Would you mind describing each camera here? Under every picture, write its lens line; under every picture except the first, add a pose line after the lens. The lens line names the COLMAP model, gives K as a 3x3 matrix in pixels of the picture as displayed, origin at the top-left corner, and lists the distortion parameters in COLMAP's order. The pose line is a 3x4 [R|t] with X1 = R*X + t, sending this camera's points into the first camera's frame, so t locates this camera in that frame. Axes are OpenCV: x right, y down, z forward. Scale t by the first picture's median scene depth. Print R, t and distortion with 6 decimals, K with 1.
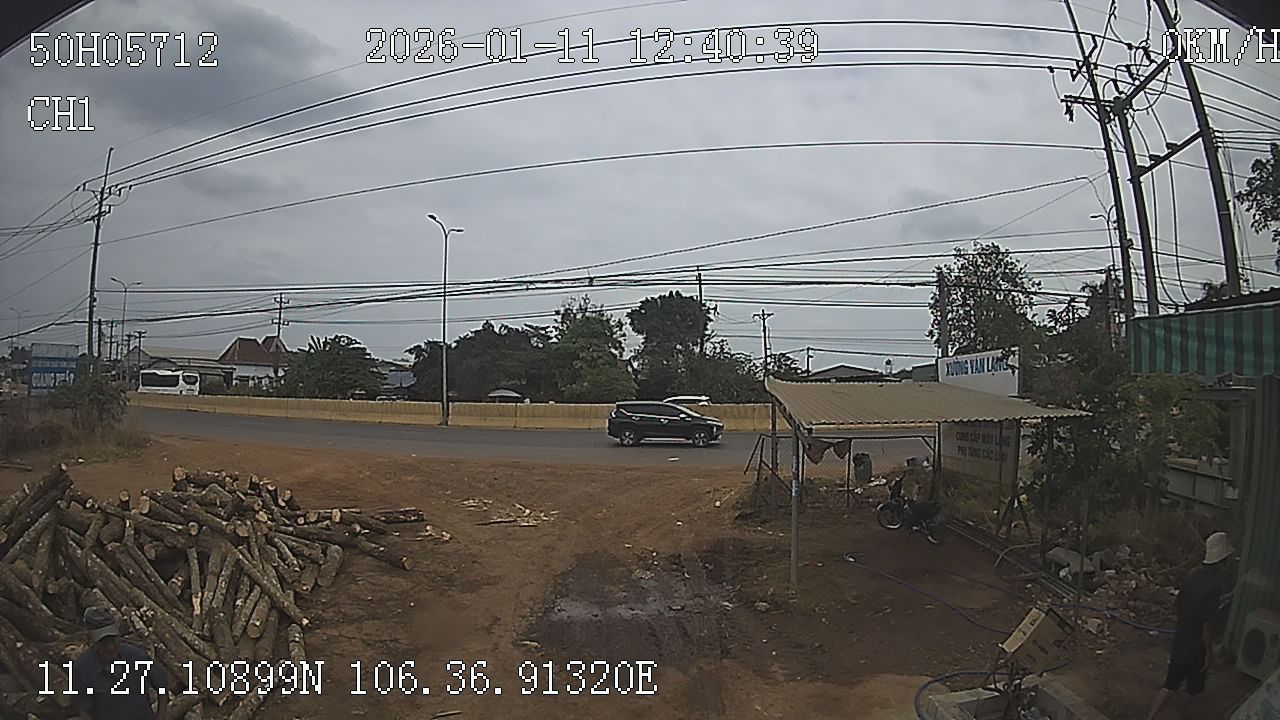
lens RADIAL K [[1032.9, 0, 640.0], [0, 1032.9, 360.0], [0, 0, 1]] dist [-0.310075, 0.005443]
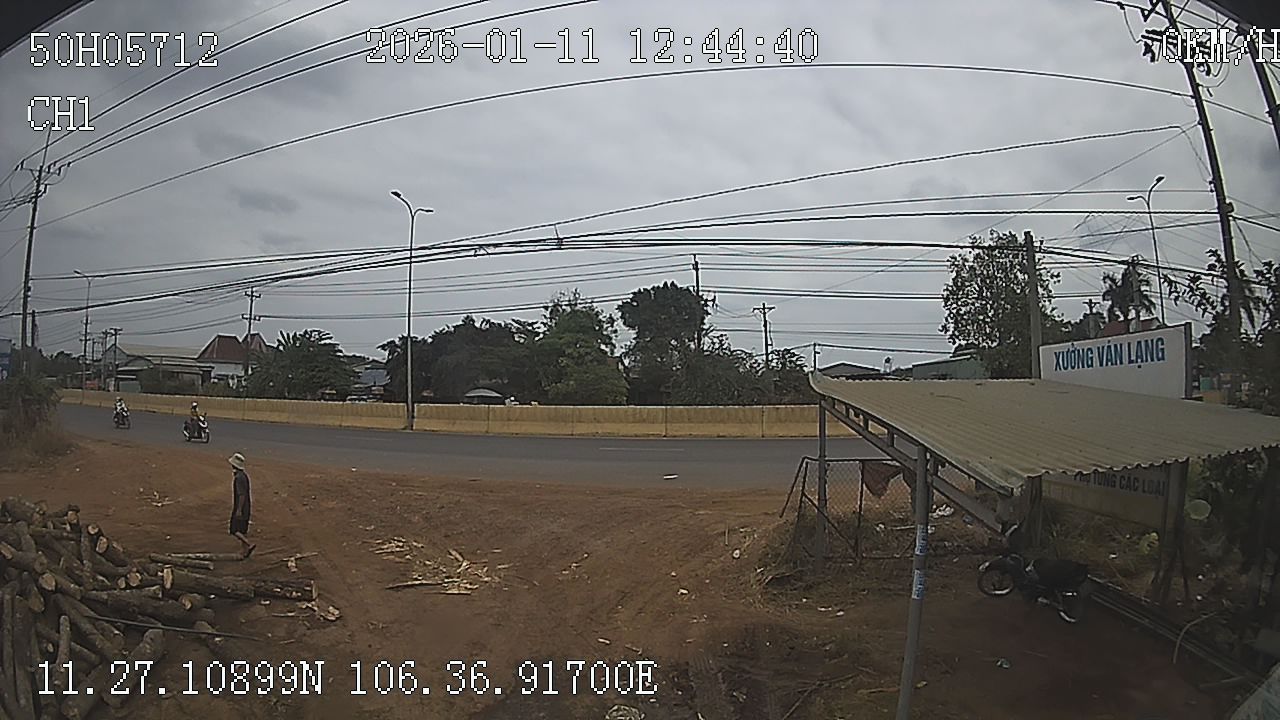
lens RADIAL K [[1032.9, 0, 640.0], [0, 1032.9, 360.0], [0, 0, 1]] dist [-0.310075, 0.005443]
pose [[0.999978, -0.000453, 0.006579, 0.003407], [0.000444, 0.999999, 0.001240, 0.004527], [-0.006580, -0.001237, 0.999978, 0.191686]]
